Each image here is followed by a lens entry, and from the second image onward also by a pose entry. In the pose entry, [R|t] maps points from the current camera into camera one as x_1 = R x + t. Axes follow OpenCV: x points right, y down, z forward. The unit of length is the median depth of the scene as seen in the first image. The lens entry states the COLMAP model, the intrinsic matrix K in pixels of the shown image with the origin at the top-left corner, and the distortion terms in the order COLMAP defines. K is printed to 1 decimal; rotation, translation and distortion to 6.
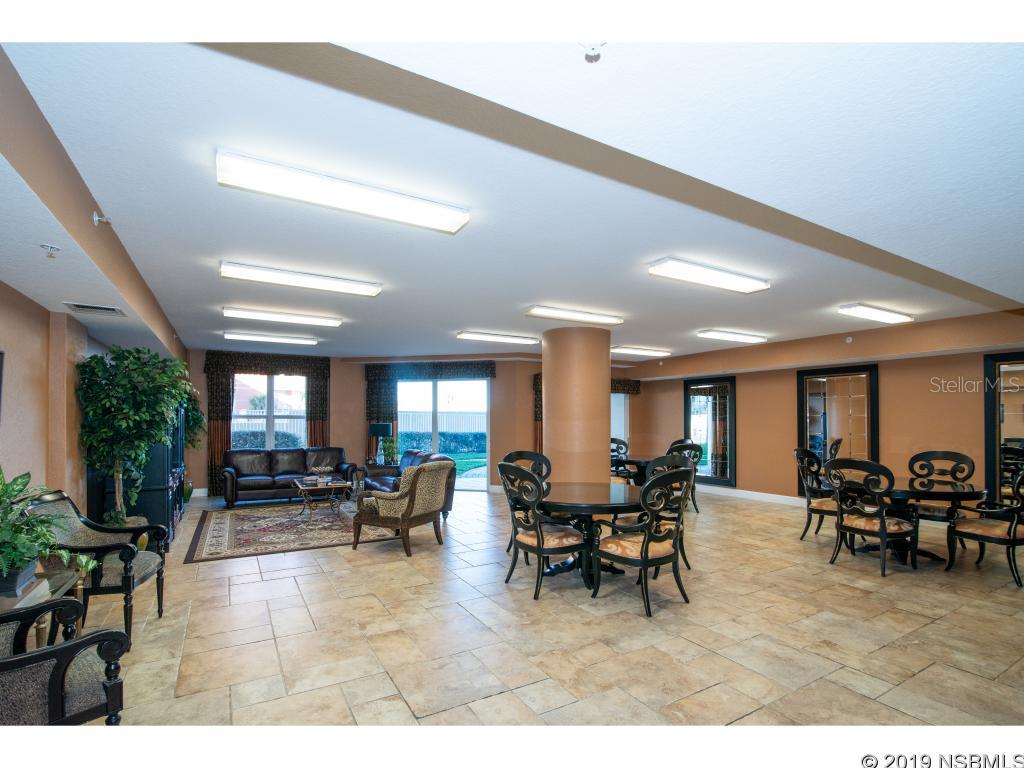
lens RADIAL K [[475.1, 0, 517.5], [0, 475.1, 383.2], [0, 0, 1]] dist [-0.012189, 0.000667]
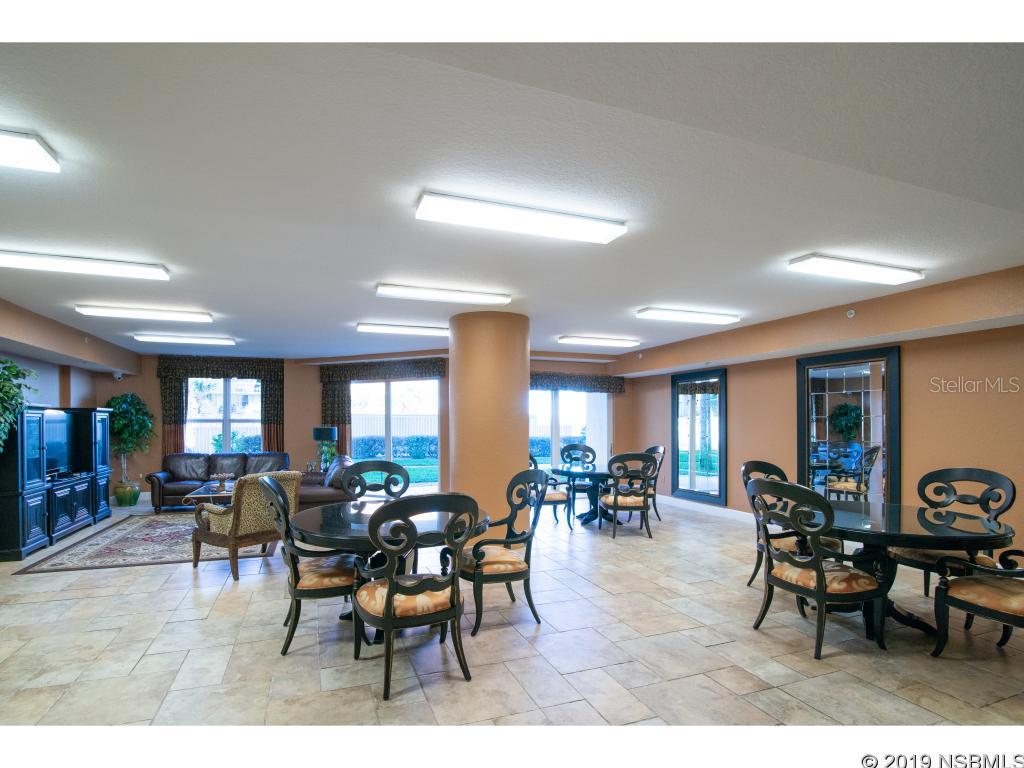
lens RADIAL K [[475.1, 0, 507.9], [0, 475.1, 392.0], [0, 0, 1]] dist [-0.012189, 0.000667]
pose [[0.982509, -0.014132, -0.185678, 0.371598], [0.016090, 0.999830, 0.009041, 0.017785], [0.185518, -0.011871, 0.982569, 0.212869]]
